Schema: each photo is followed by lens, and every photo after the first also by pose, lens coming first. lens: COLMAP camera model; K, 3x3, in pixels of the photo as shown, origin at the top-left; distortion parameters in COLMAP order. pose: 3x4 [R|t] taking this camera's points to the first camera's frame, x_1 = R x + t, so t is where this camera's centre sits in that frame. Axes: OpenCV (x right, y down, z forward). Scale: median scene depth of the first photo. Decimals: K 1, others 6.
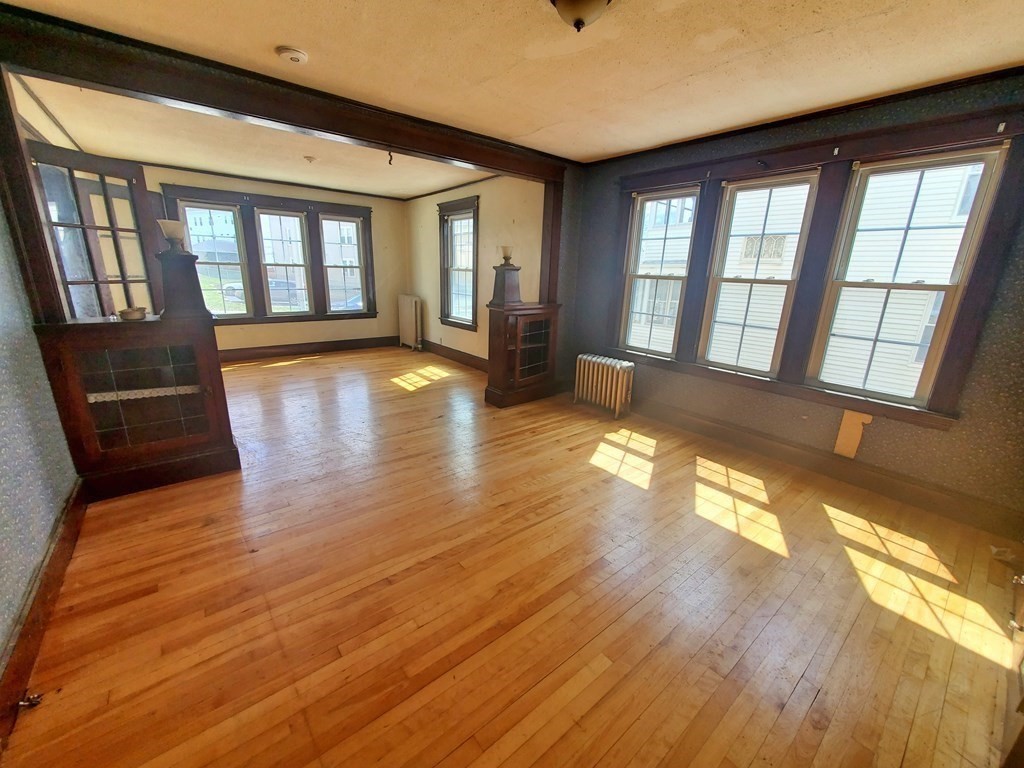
lens RADIAL K [[404.9, 0, 510.7], [0, 404.9, 381.1], [0, 0, 1]] dist [-0.001313, -0.000118]
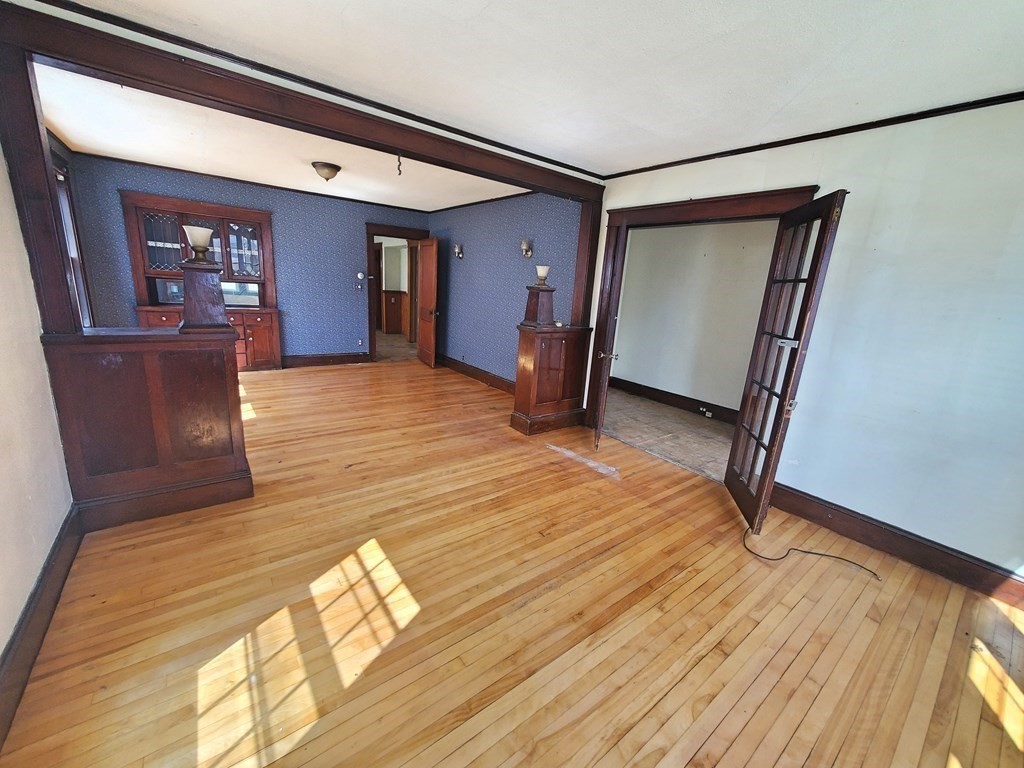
lens RADIAL K [[404.9, 0, 510.7], [0, 404.9, 381.1], [0, 0, 1]] dist [-0.001313, -0.000118]
pose [[-0.995136, -0.098495, -0.001736, -0.373413], [-0.086762, 0.867972, 0.488976, -0.370624], [-0.046655, 0.486748, -0.872296, 1.262924]]
